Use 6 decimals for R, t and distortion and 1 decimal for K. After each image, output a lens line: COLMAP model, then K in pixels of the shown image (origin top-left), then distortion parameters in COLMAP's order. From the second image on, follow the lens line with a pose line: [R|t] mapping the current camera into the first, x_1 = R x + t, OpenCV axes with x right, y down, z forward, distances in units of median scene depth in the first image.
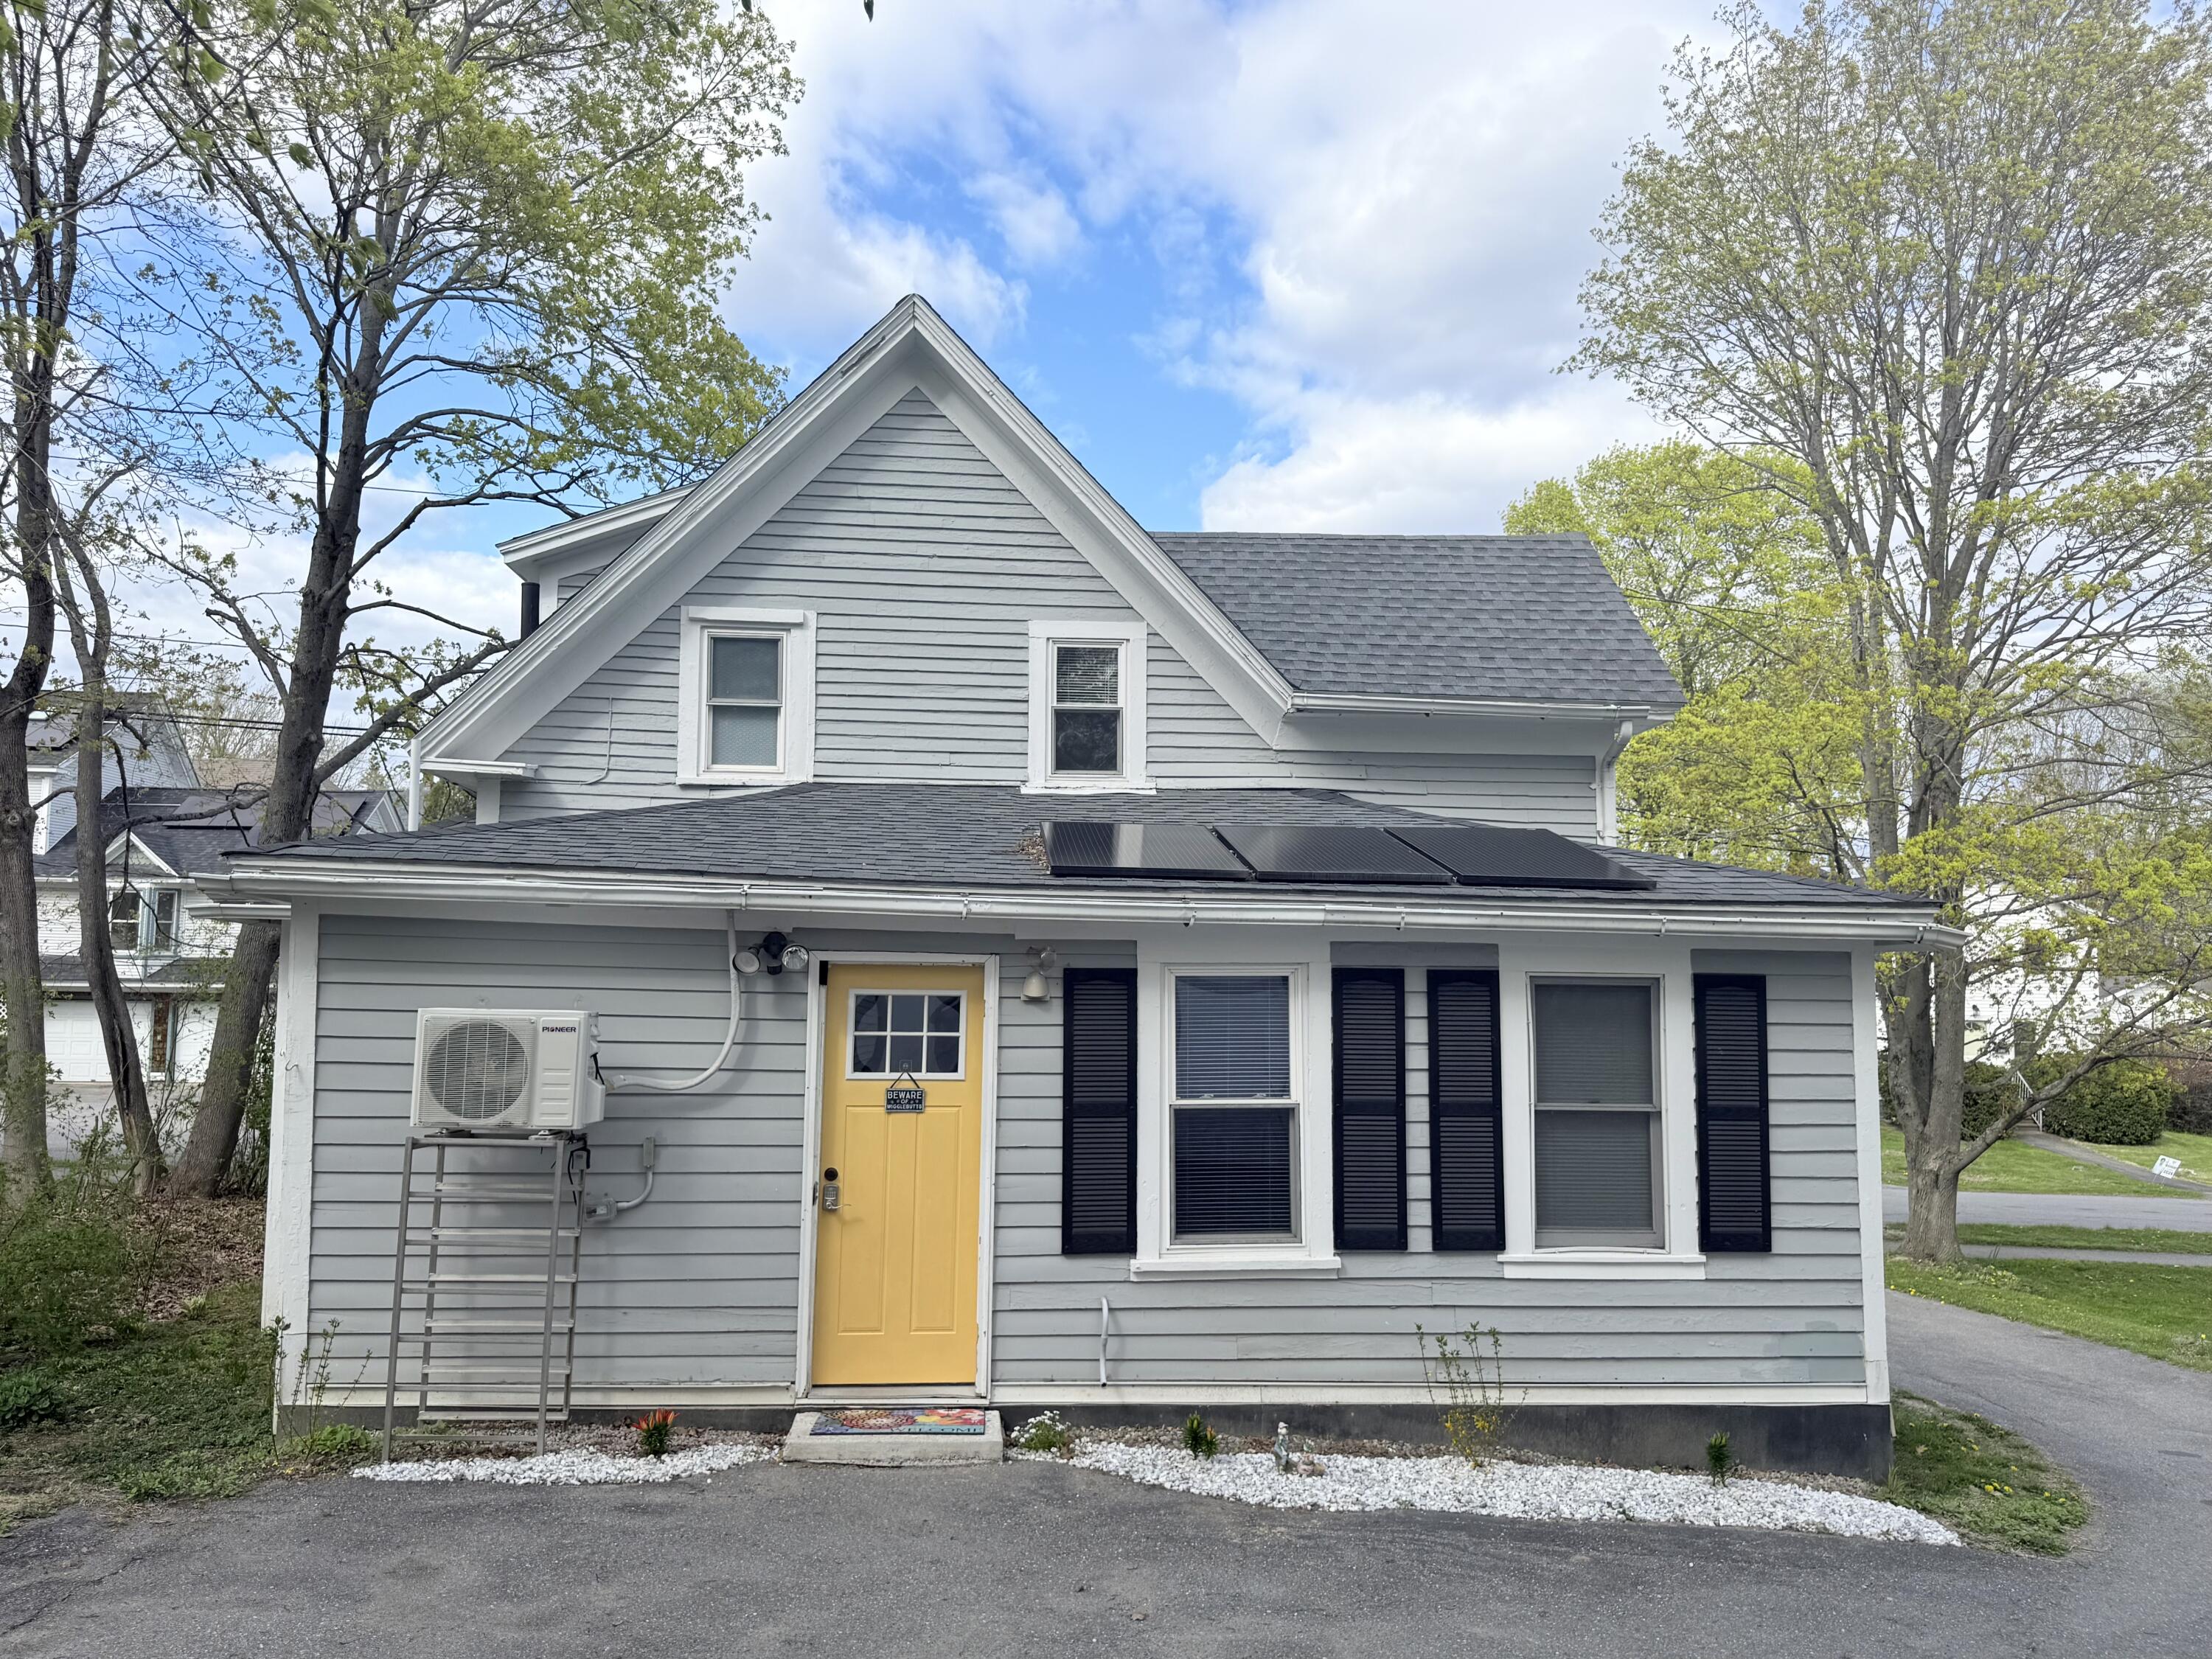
lens RADIAL K [[1657.8, 0, 1111.6], [0, 1657.8, 823.1], [0, 0, 1]] dist [0.049717, -0.011067]
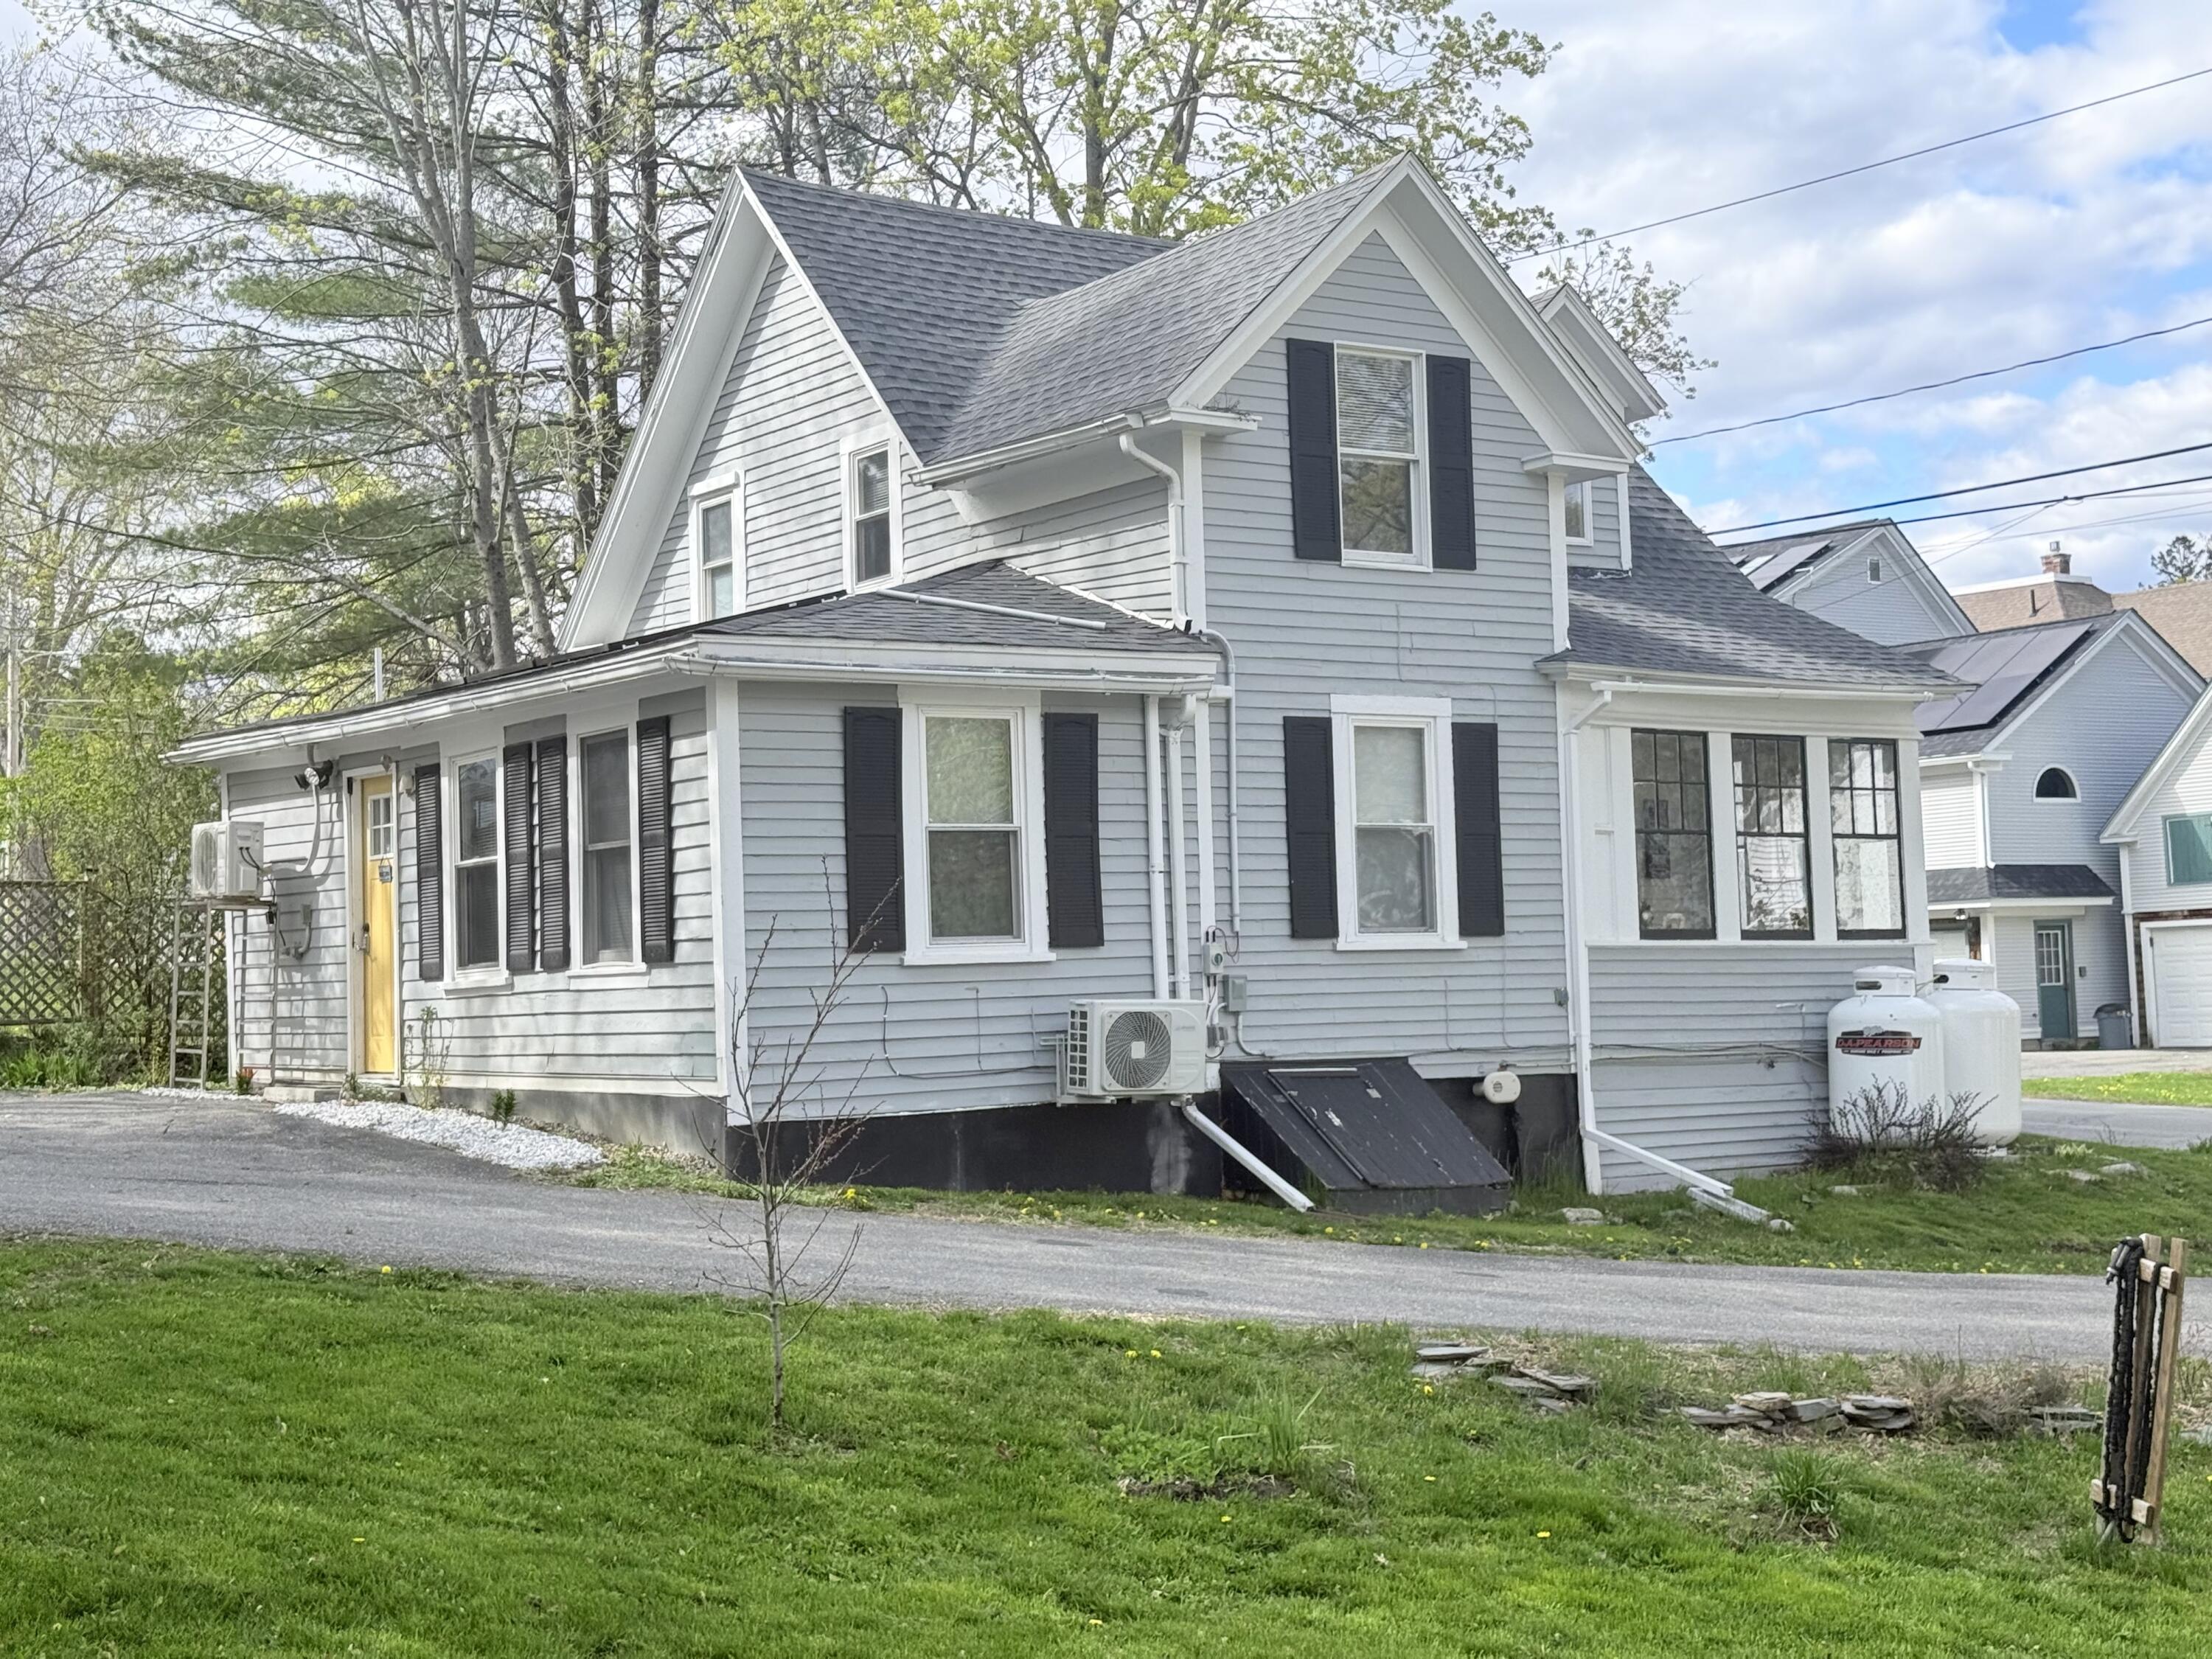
lens RADIAL K [[3078.3, 0, 1105.7], [0, 3078.3, 822.1], [0, 0, 1]] dist [0.136963, 0.000000]
pose [[0.489144, -0.075793, -0.868904, 2.350084], [0.113573, 0.993270, -0.022705, 0.246273], [0.864777, -0.087578, 0.494460, 0.247704]]
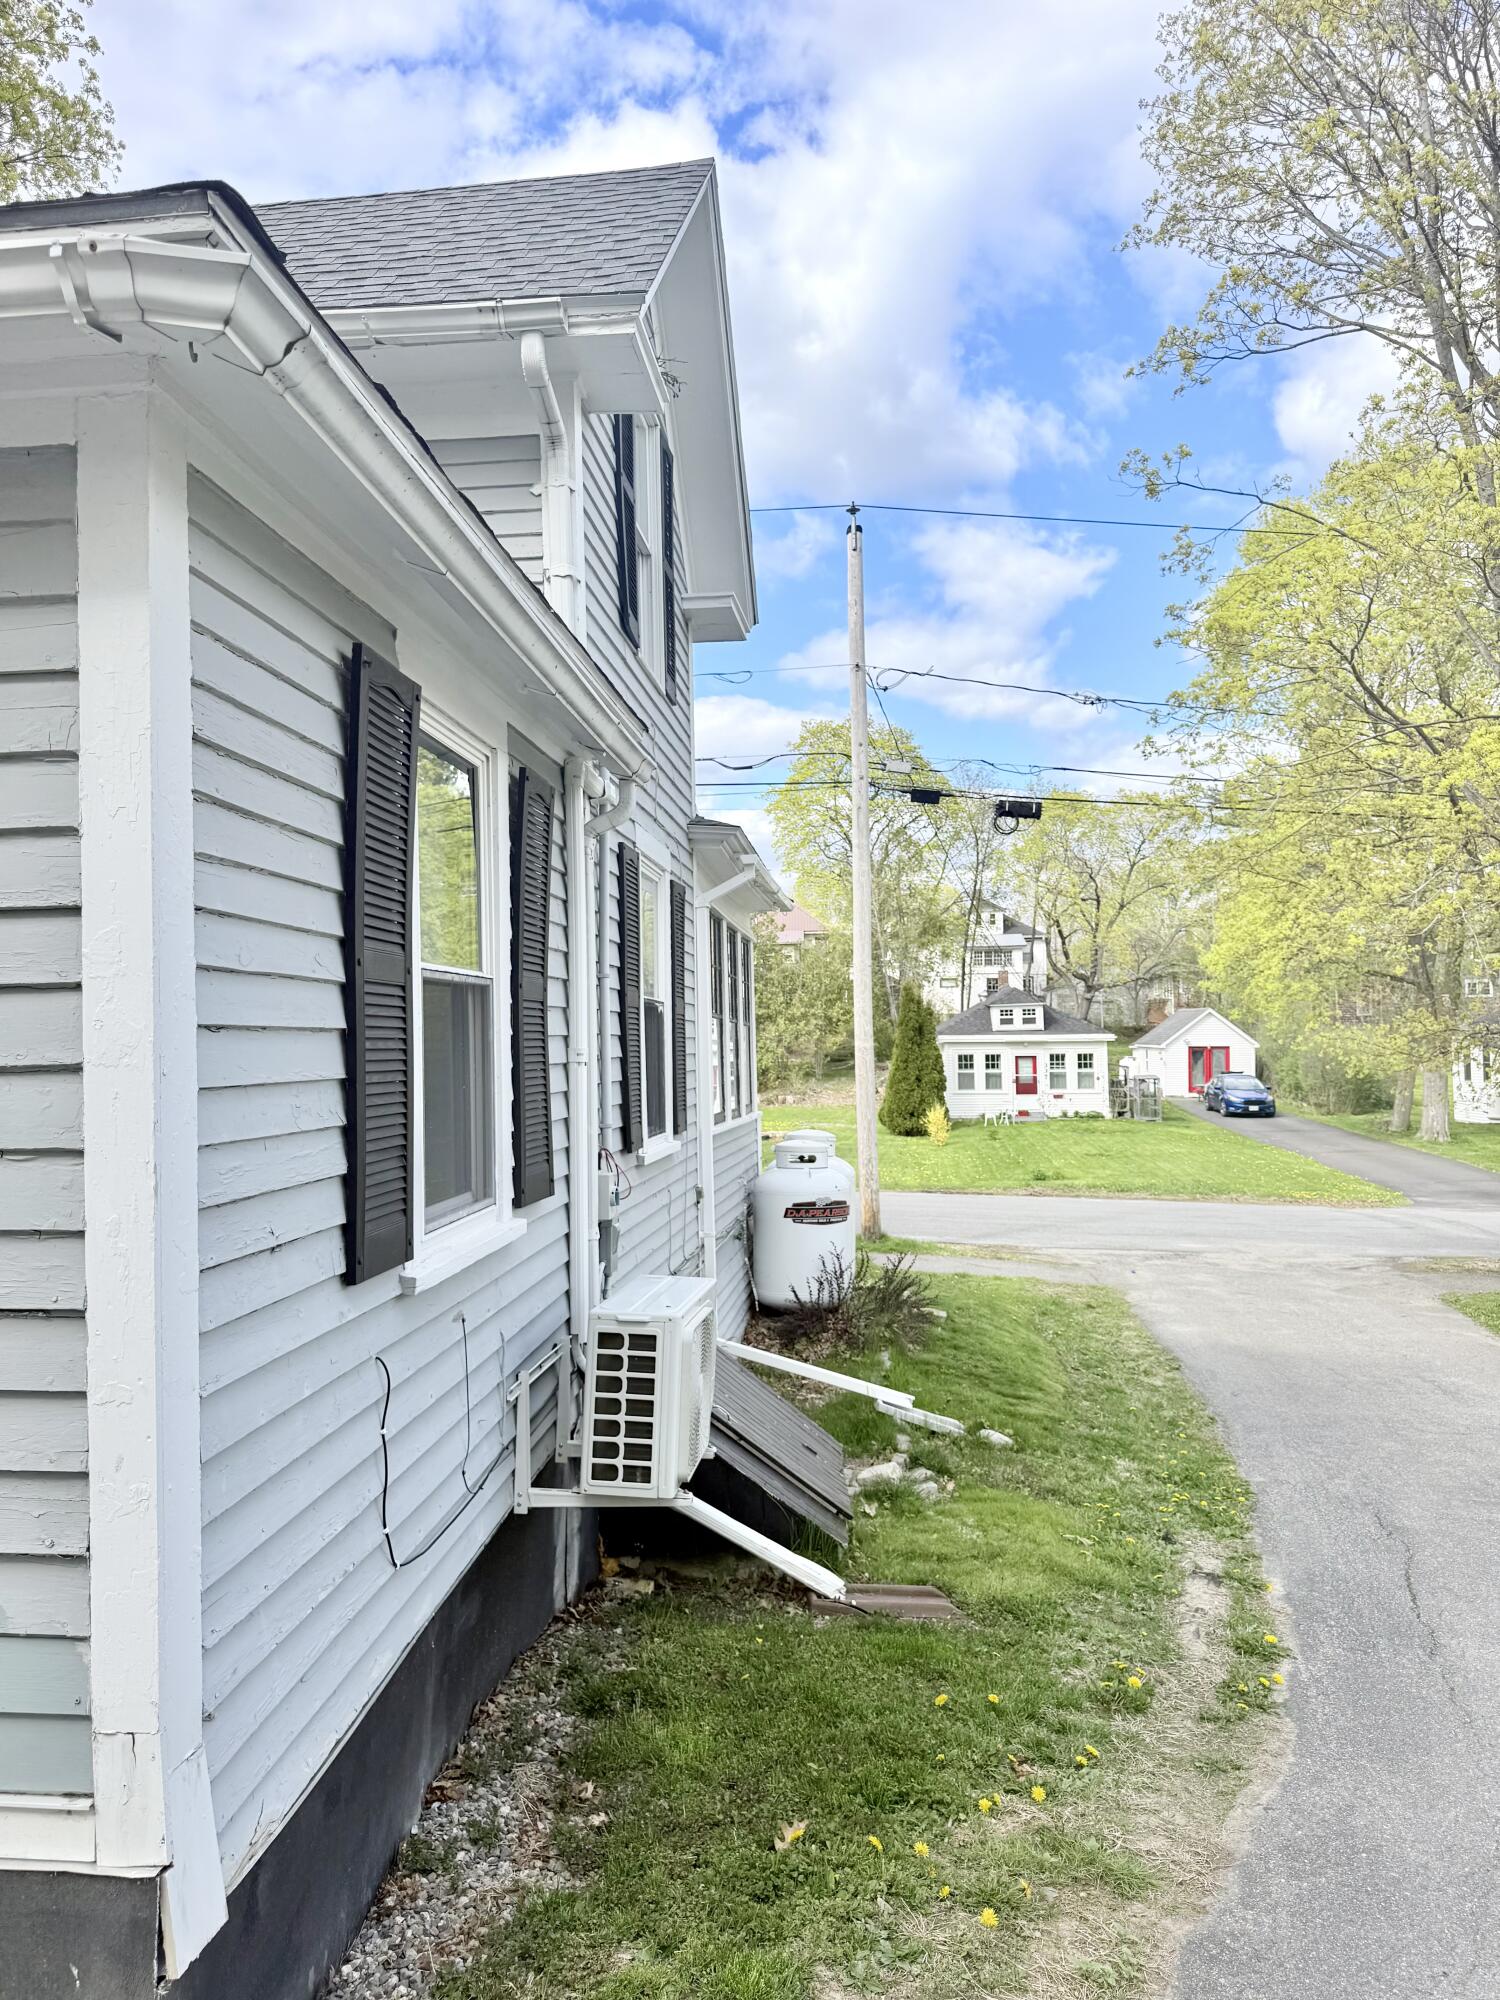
lens RADIAL K [[1404.3, 0, 745.3], [0, 1404.3, 1006.0], [0, 0, 1]] dist [0.033770, -0.033358]
pose [[0.979690, -0.032447, -0.197874, 0.633893], [0.044372, 0.997437, 0.056133, 0.179173], [0.195545, -0.063773, 0.978619, 0.784762]]
